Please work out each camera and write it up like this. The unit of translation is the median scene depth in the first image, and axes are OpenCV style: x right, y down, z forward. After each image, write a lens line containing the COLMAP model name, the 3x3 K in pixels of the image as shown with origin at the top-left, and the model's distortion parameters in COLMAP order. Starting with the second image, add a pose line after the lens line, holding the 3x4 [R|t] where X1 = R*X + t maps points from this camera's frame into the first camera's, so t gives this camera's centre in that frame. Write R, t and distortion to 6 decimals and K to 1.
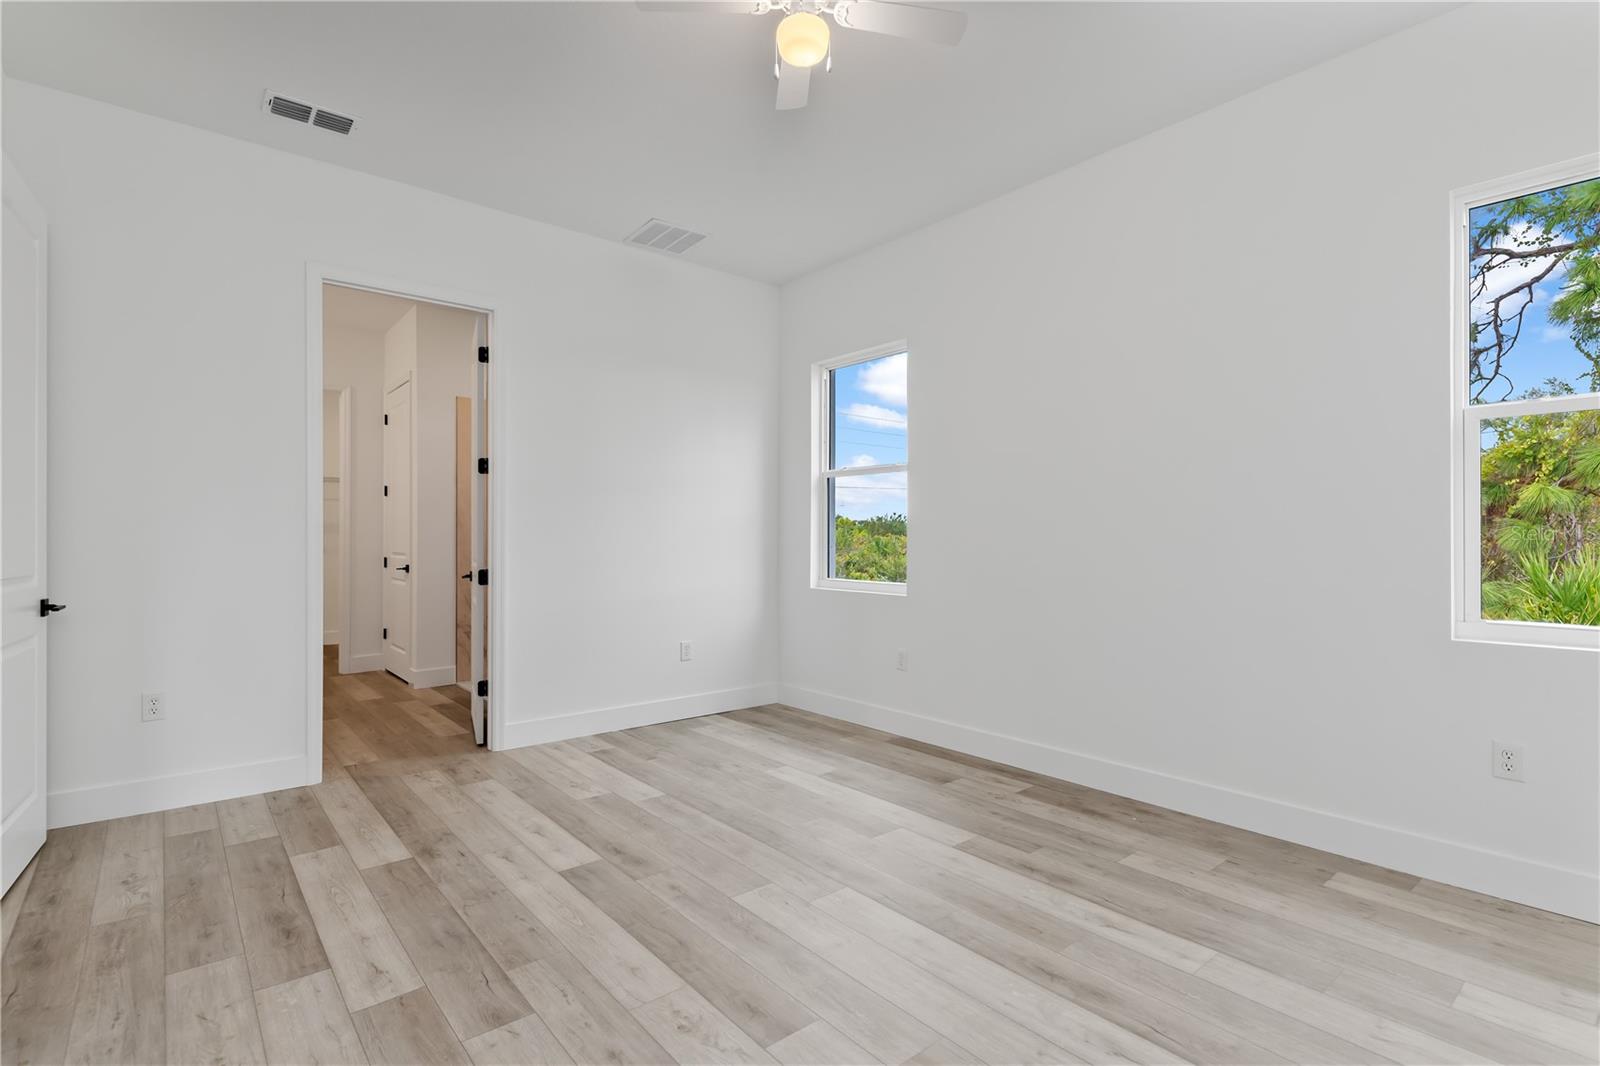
lens RADIAL K [[765.9, 0, 801.1], [0, 765.9, 533.2], [0, 0, 1]] dist [0.013338, -0.008509]
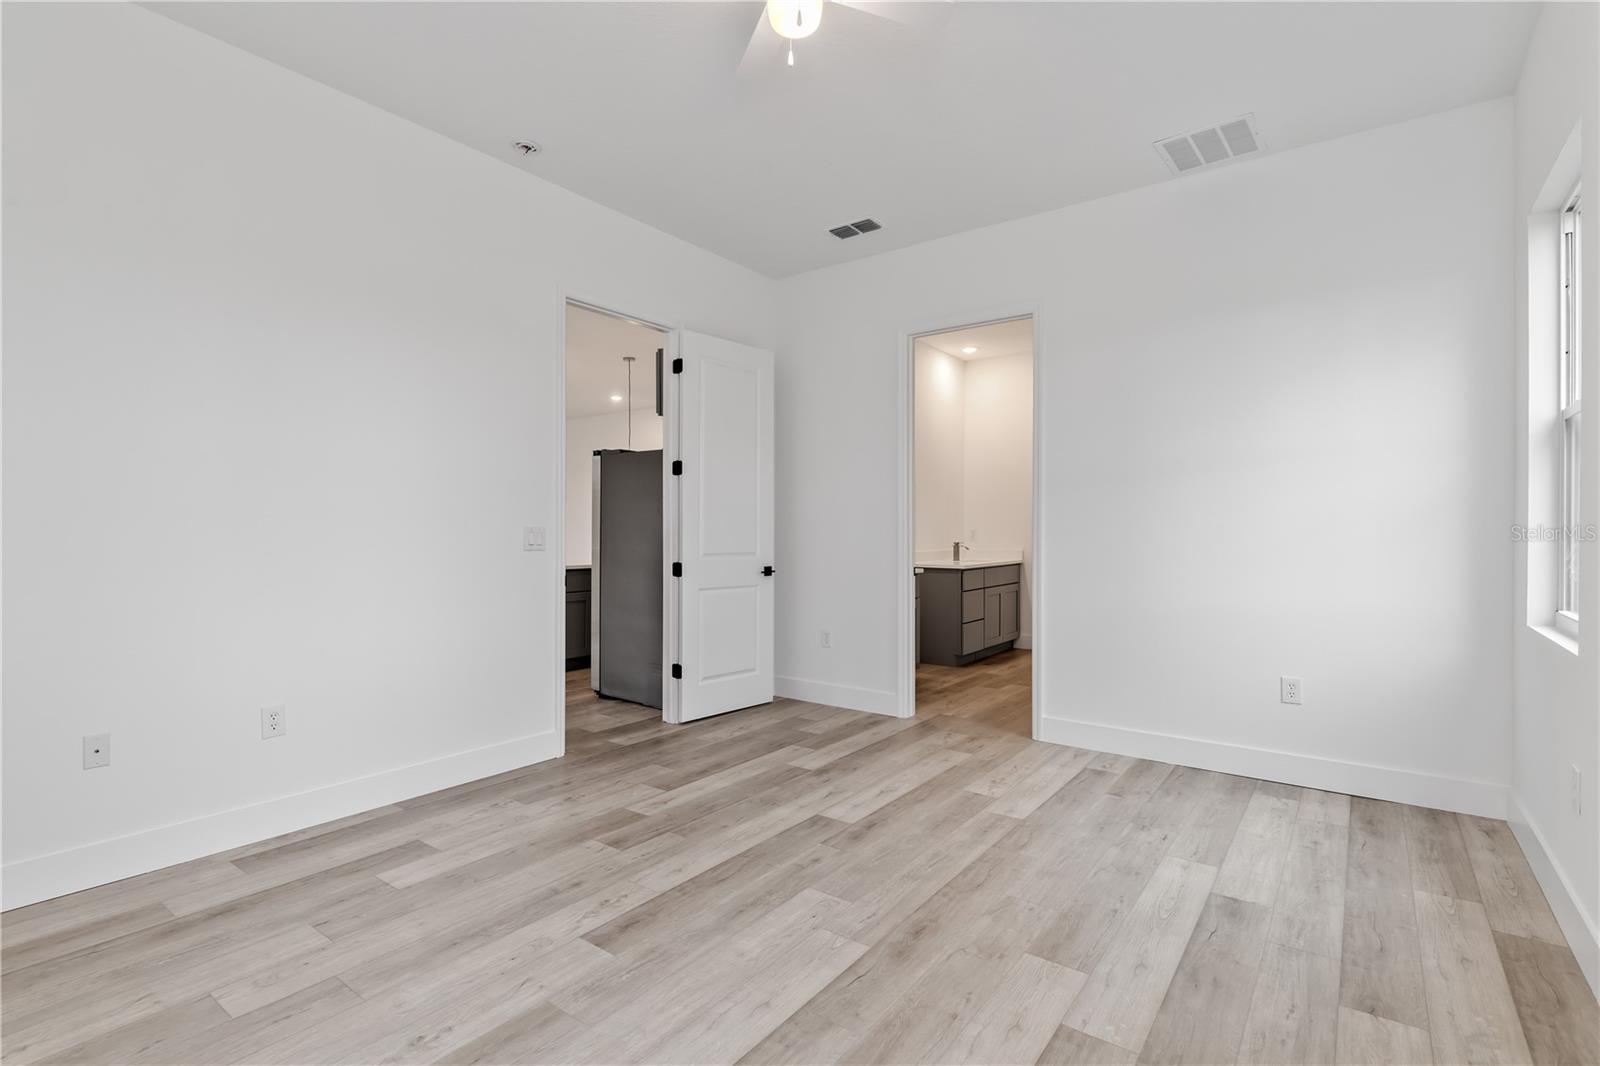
lens RADIAL K [[765.9, 0, 789.4], [0, 765.9, 528.8], [0, 0, 1]] dist [0.013338, -0.008509]
pose [[0.215045, -0.003458, -0.976598, 0.703308], [0.005309, 0.999983, -0.002372, 0.001945], [0.976590, -0.004674, 0.215060, 0.594662]]
